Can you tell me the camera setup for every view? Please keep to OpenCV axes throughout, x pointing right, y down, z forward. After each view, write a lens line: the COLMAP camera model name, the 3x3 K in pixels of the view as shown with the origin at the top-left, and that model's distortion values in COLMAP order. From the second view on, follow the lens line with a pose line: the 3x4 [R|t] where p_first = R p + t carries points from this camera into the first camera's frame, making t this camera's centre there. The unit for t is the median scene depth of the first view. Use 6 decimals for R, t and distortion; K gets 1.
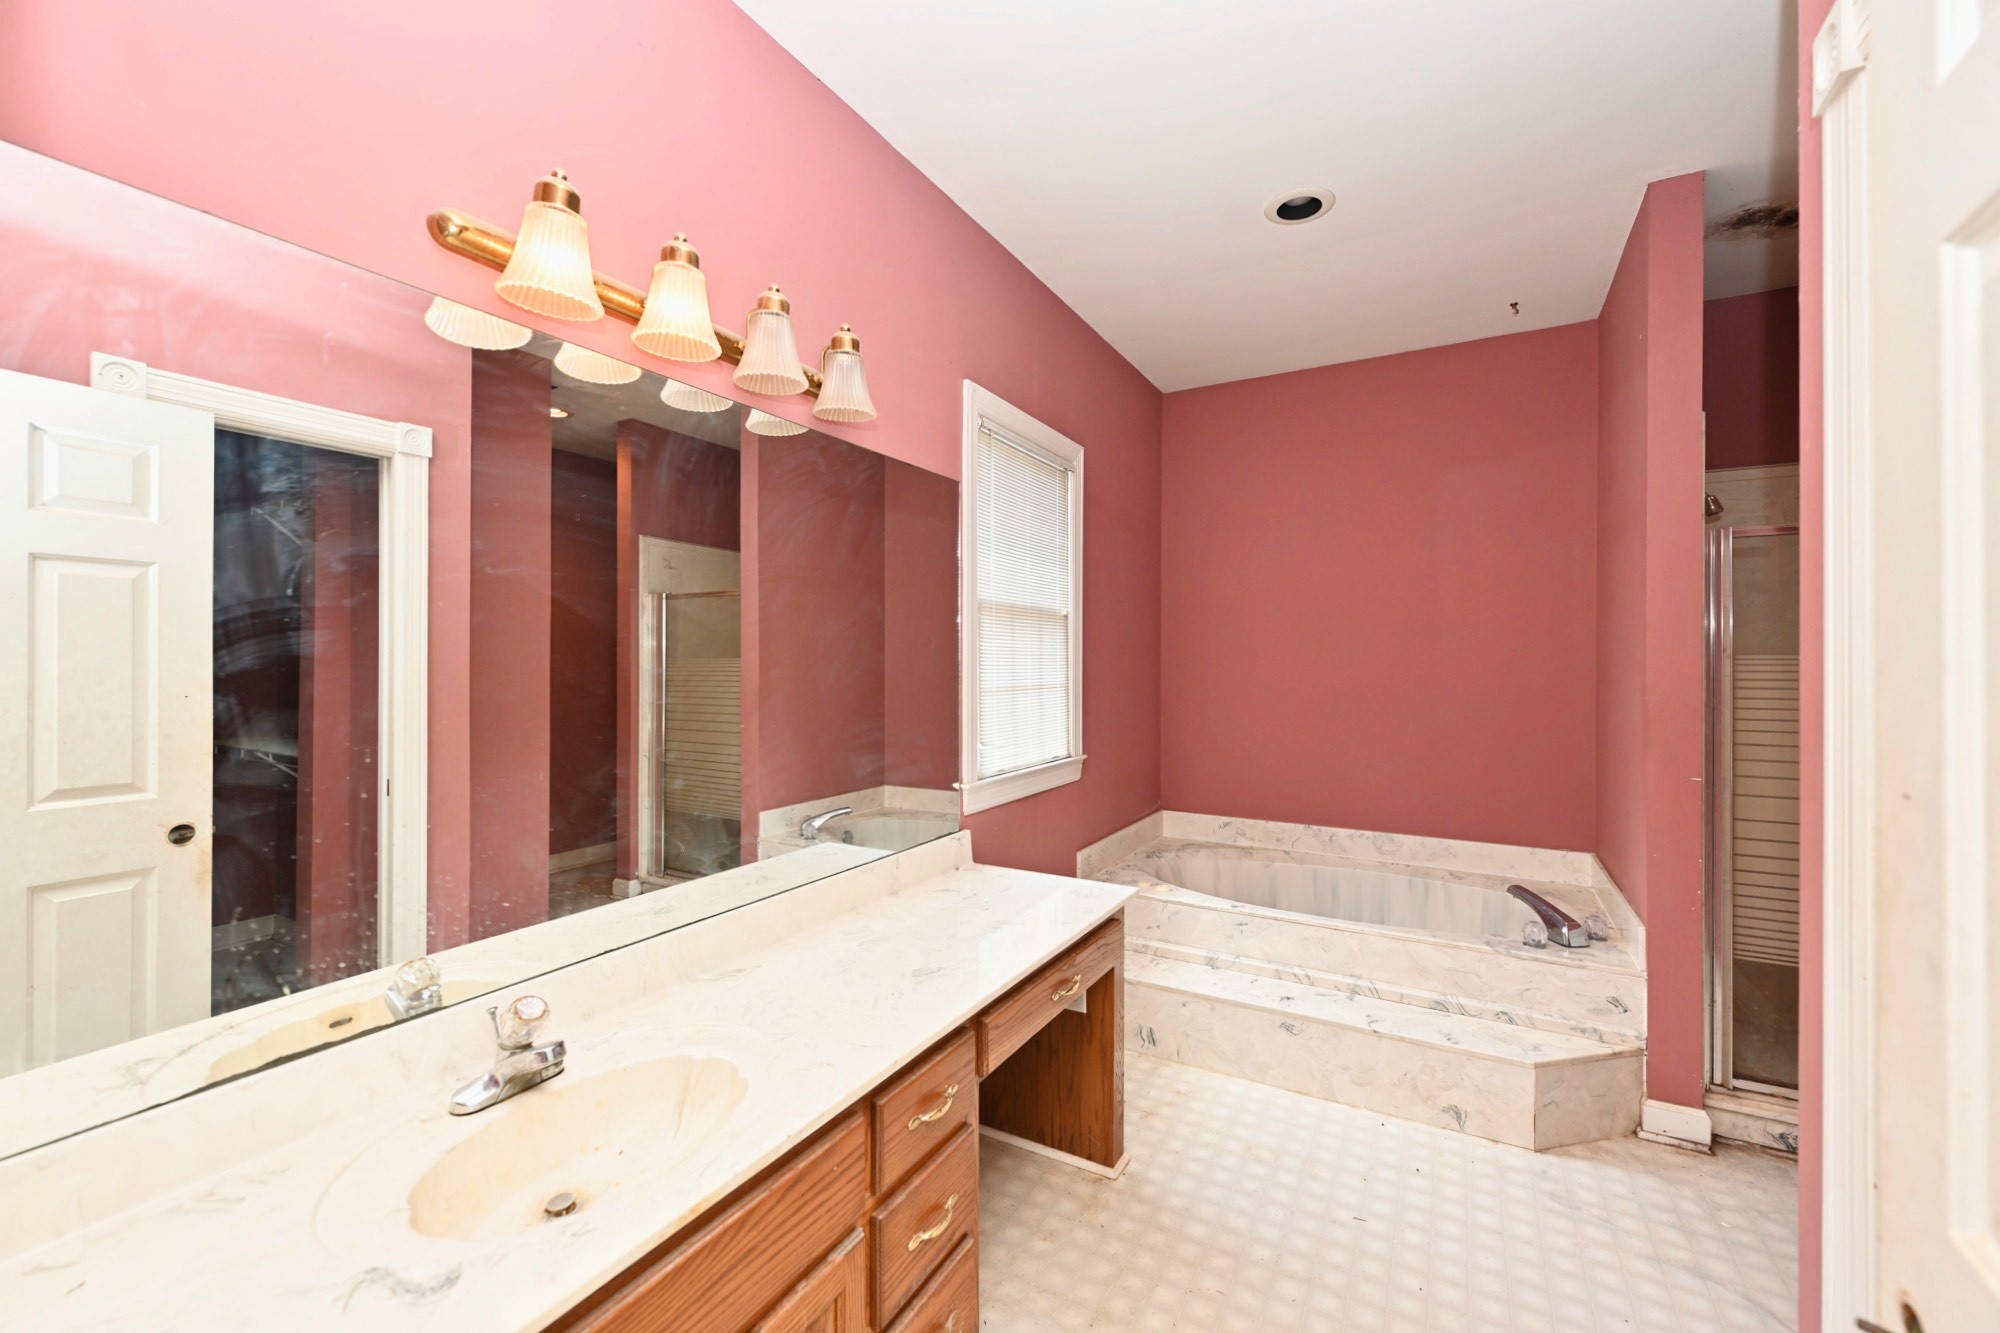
lens RADIAL K [[855.1, 0, 1000.0], [0, 855.1, 666.5], [0, 0, 1]] dist [0.000207, 0.000027]
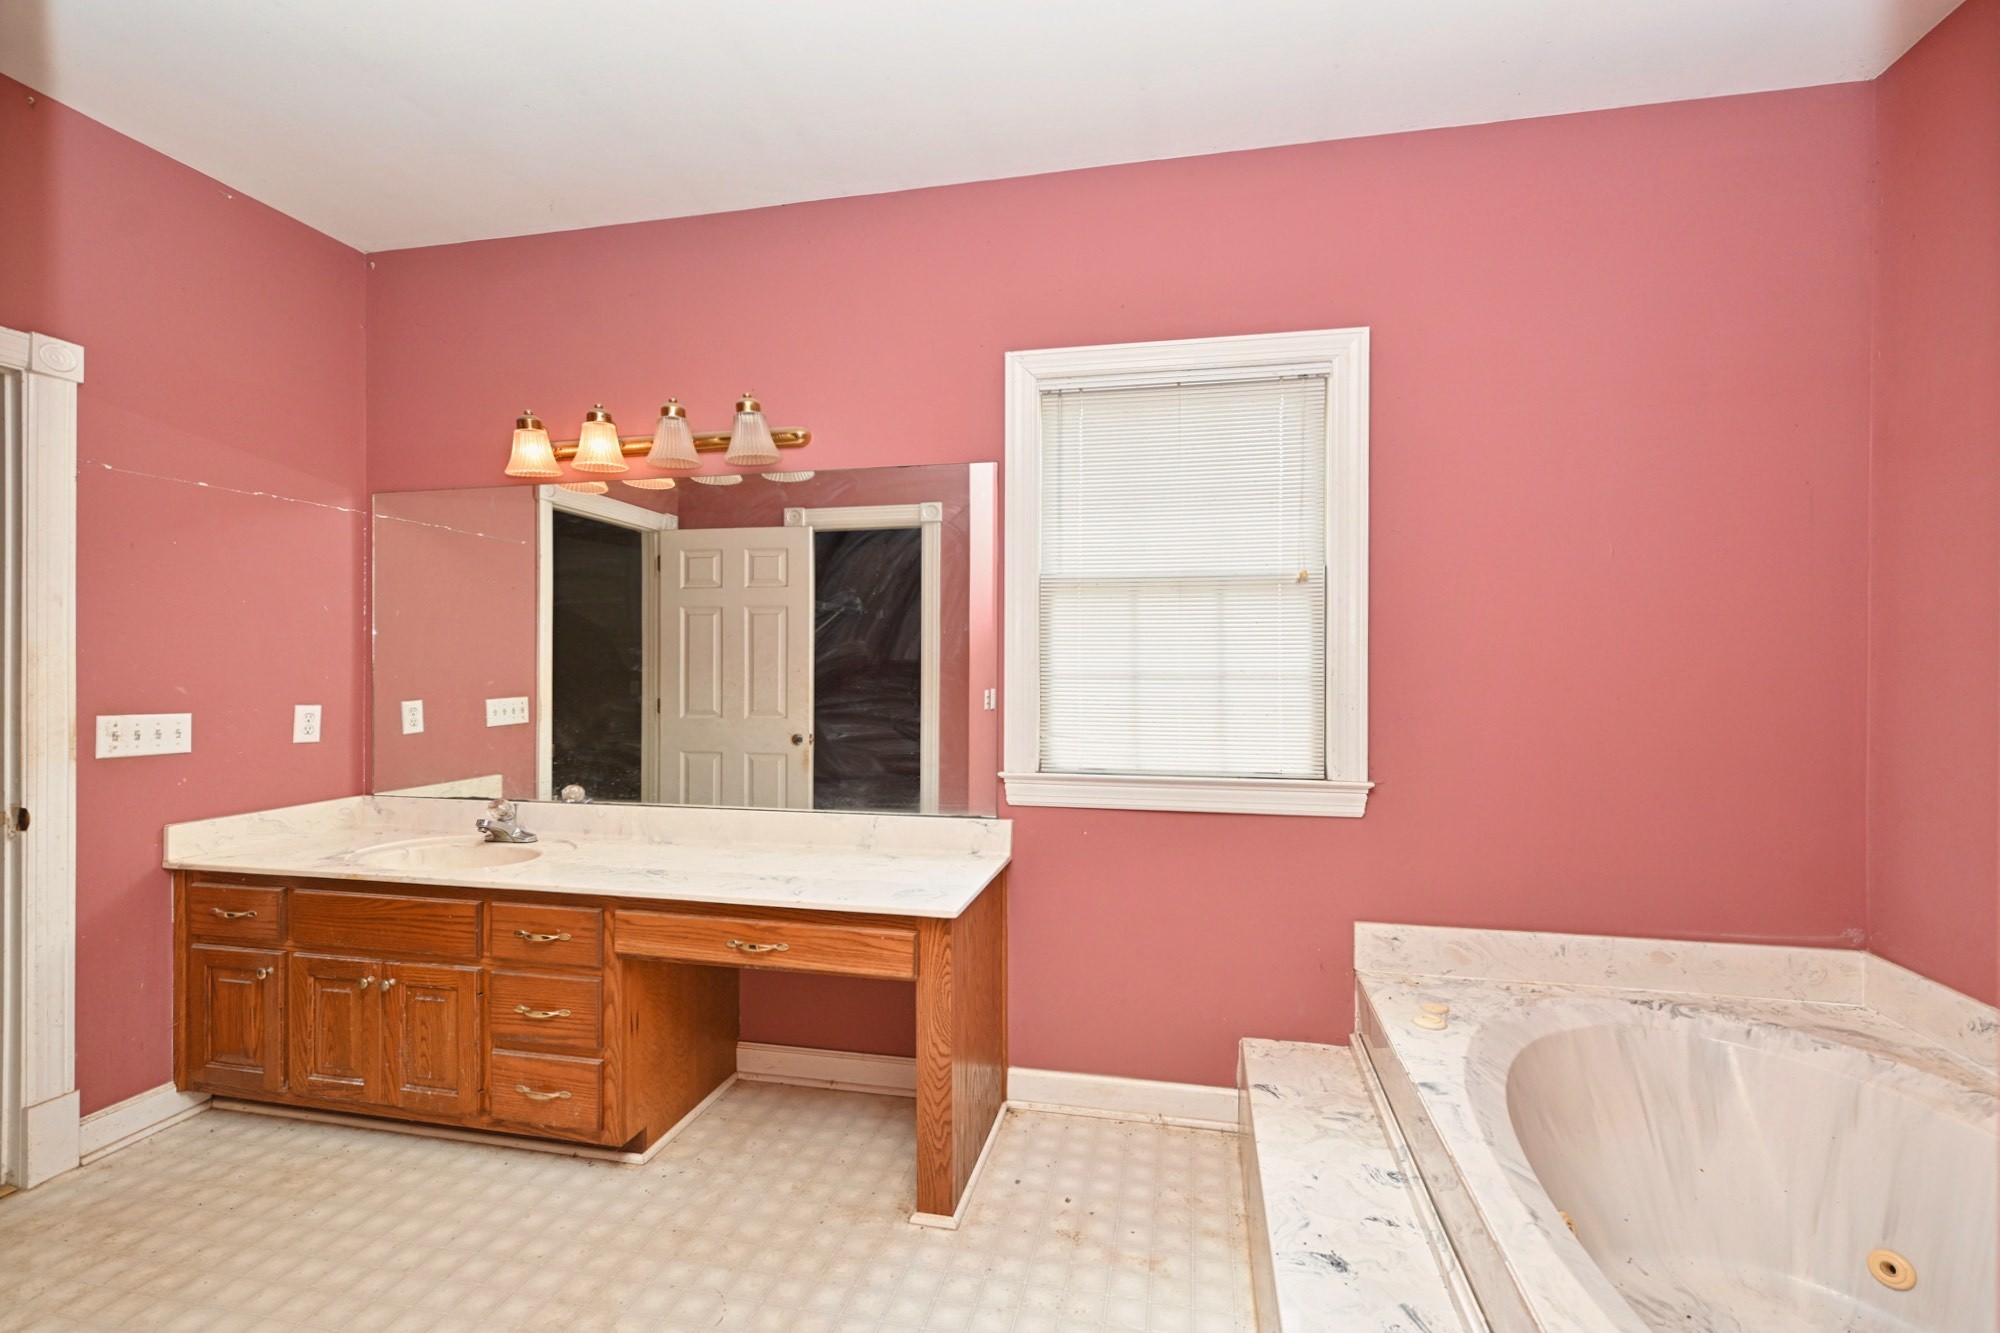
lens RADIAL K [[803.5, 0, 1000.0], [0, 803.5, 666.5], [0, 0, 1]] dist [-0.001702, -0.000144]
pose [[0.316321, 0.002501, -0.948649, 0.920459], [-0.002860, 0.999994, 0.001683, 0.019908], [0.948648, 0.002181, 0.316326, 0.795045]]
